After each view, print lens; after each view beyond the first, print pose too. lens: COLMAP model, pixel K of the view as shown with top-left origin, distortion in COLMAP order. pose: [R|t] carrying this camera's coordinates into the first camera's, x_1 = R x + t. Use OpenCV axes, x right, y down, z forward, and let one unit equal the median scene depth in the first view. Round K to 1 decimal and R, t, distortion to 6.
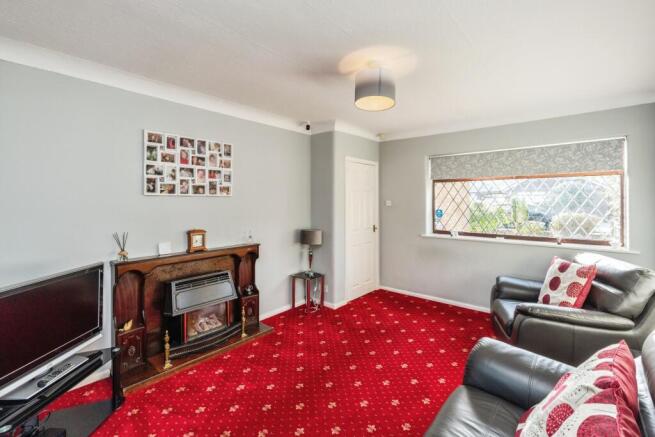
lens RADIAL K [[288.0, 0, 342.1], [0, 288.0, 197.1], [0, 0, 1]] dist [0.000927, 0.000112]
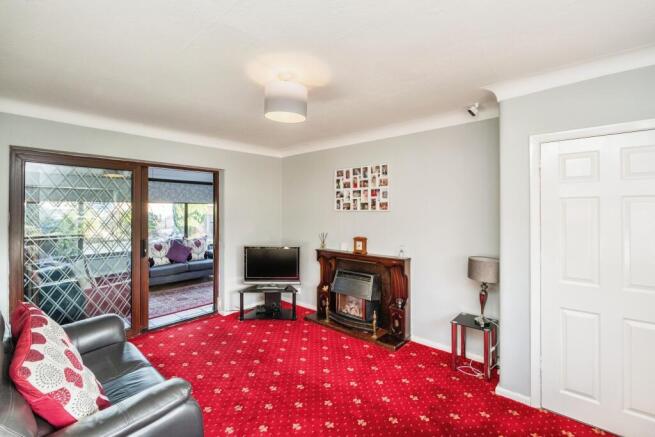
lens RADIAL K [[288.0, 0, 327.9], [0, 288.0, 215.7], [0, 0, 1]] dist [0.000927, 0.000112]
pose [[-0.017793, 0.005435, -0.999827, 0.786385], [0.003409, 0.999980, 0.005375, 0.009135], [0.999836, -0.003313, -0.017811, 0.867212]]
